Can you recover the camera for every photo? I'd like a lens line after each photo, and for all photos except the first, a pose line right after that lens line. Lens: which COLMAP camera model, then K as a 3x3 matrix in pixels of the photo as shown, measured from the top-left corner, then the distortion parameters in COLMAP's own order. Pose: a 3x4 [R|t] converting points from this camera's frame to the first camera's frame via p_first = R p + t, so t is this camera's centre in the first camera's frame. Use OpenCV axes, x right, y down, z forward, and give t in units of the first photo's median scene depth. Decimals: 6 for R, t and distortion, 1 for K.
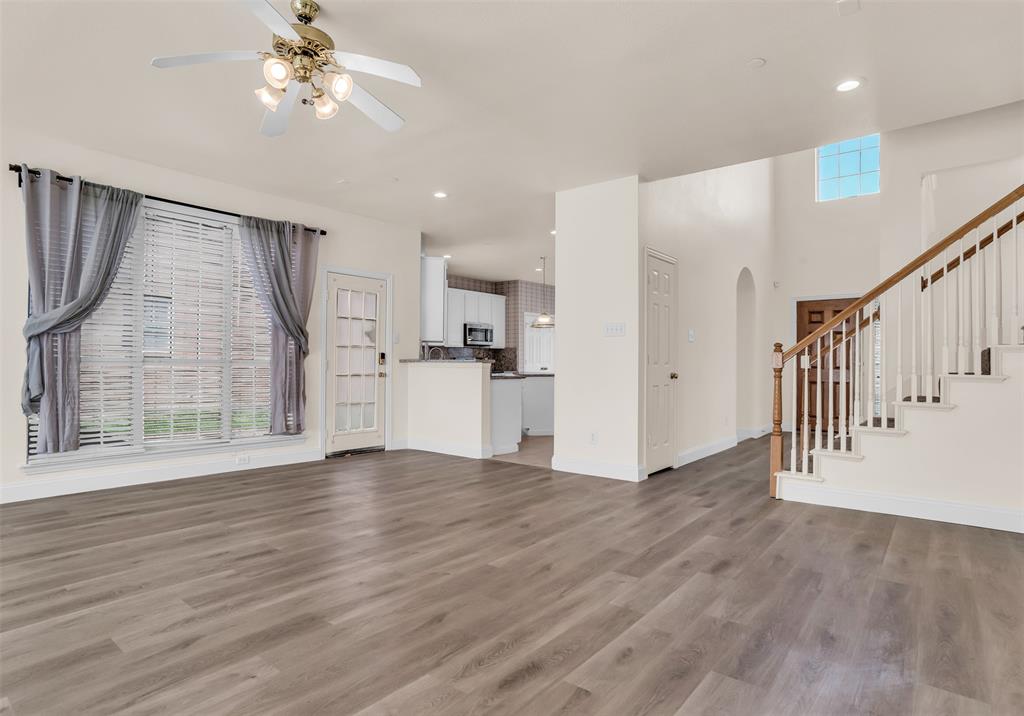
lens RADIAL K [[554.6, 0, 516.3], [0, 554.6, 358.9], [0, 0, 1]] dist [-0.066419, 0.028069]
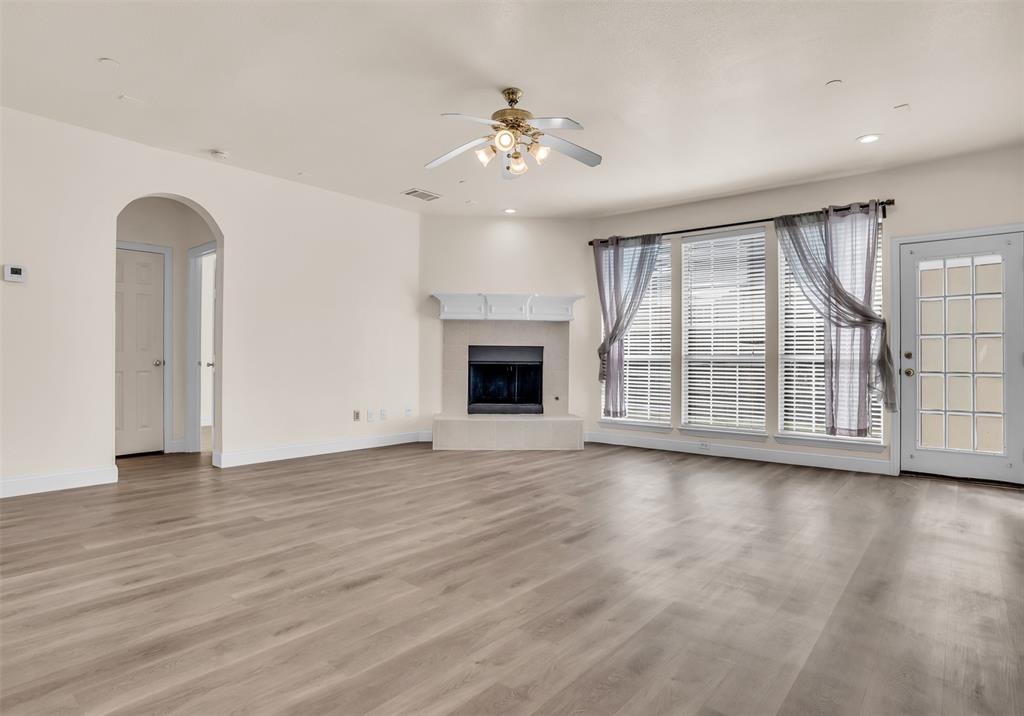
lens RADIAL K [[554.6, 0, 506.0], [0, 554.6, 348.0], [0, 0, 1]] dist [-0.066419, 0.028069]
pose [[-0.999443, -0.015671, 0.029464, -0.292687], [-0.016489, 0.999480, -0.027697, 0.019594], [-0.029015, -0.028167, -0.999182, 1.640858]]
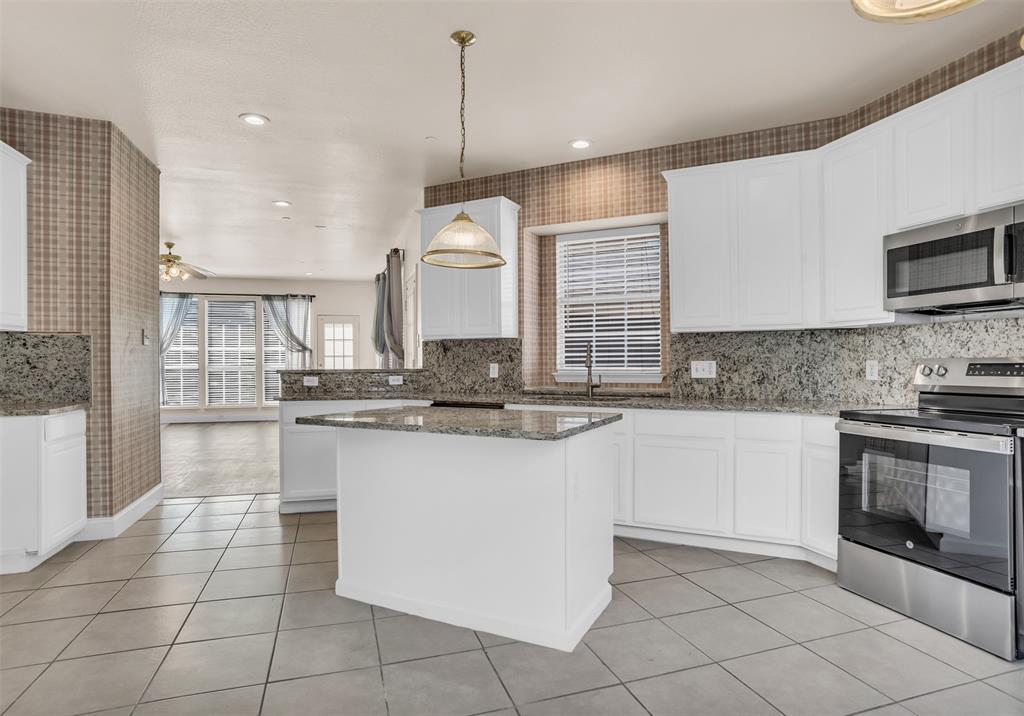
lens RADIAL K [[554.6, 0, 514.9], [0, 554.6, 361.5], [0, 0, 1]] dist [-0.066419, 0.028069]
pose [[-0.549190, -0.001220, -0.835696, 0.674521], [0.008441, 0.999940, -0.007007, -0.002256], [0.835655, -0.010903, -0.549147, 2.813133]]
